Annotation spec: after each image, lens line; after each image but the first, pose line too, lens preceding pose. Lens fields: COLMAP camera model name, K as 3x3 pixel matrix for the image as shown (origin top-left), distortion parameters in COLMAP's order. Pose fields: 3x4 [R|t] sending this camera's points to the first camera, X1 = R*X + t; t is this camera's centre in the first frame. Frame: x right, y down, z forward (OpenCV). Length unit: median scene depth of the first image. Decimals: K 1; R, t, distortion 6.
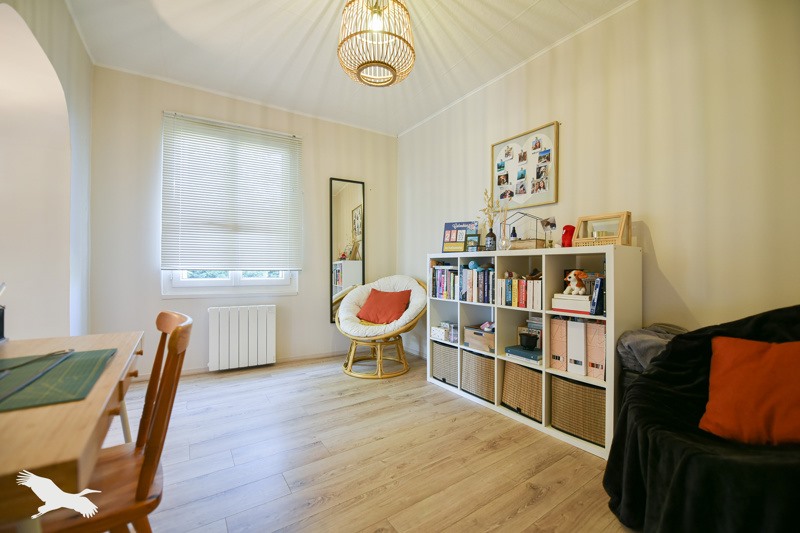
lens RADIAL K [[327.8, 0, 400.0], [0, 327.8, 266.5], [0, 0, 1]] dist [0.000776, 0.000055]
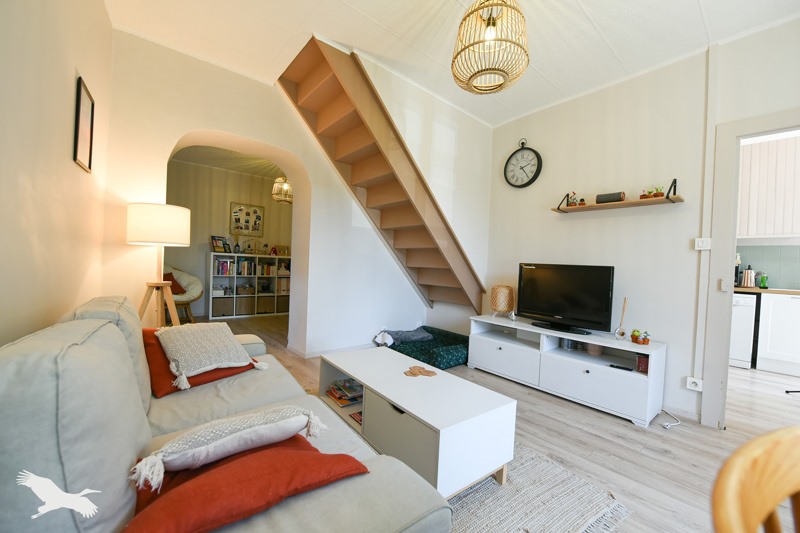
lens RADIAL K [[327.8, 0, 400.0], [0, 327.8, 266.5], [0, 0, 1]] dist [0.000776, 0.000055]
pose [[-0.079601, -0.010089, 0.996776, -2.163370], [-0.040519, 0.999155, 0.006877, -0.015967], [-0.996003, -0.039841, -0.079943, 0.079675]]
